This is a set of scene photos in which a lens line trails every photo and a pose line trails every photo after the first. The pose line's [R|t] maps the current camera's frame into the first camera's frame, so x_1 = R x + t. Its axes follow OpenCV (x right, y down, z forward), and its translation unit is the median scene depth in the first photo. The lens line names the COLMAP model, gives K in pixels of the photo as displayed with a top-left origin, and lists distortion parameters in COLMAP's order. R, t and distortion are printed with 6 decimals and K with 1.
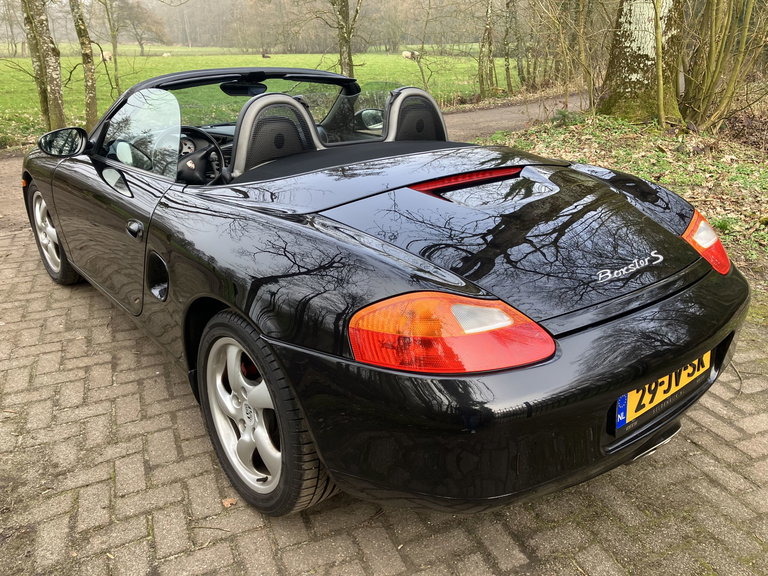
lens RADIAL K [[622.6, 0, 387.6], [0, 622.6, 285.0], [0, 0, 1]] dist [0.037748, -0.038172]
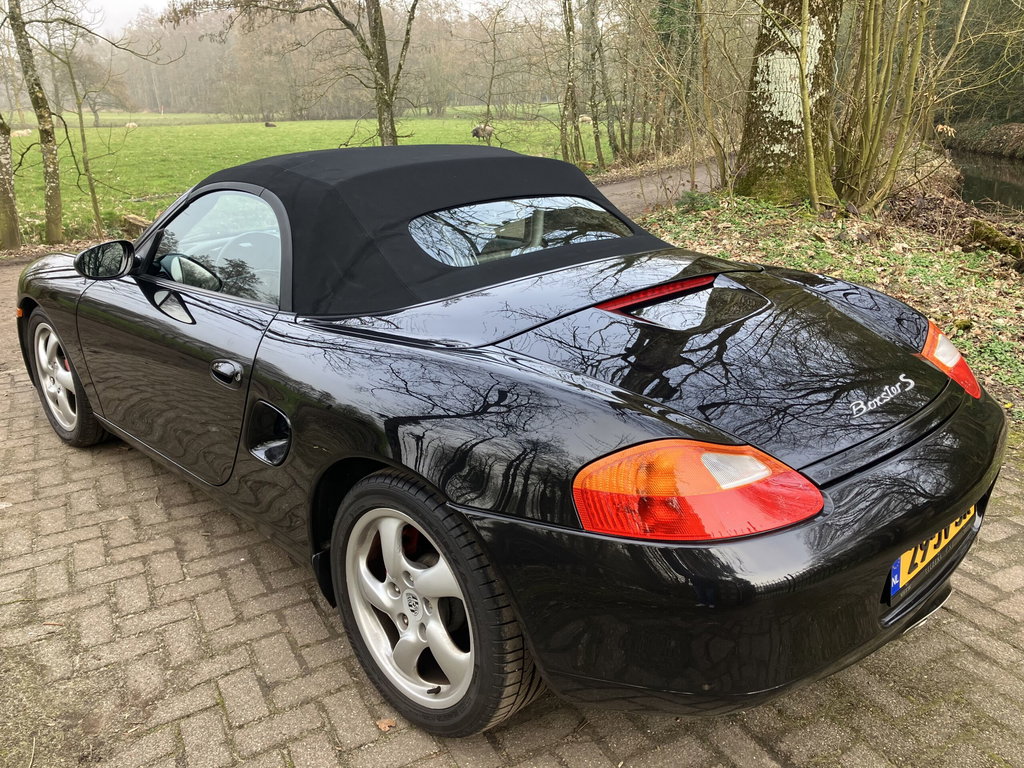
lens RADIAL K [[830.1, 0, 507.3], [0, 830.1, 382.4], [0, 0, 1]] dist [0.037748, -0.038172]
pose [[0.995904, -0.042332, 0.079896, -0.149600], [0.045967, 0.997964, -0.044224, -0.016214], [-0.077862, 0.047716, 0.995822, -0.043522]]
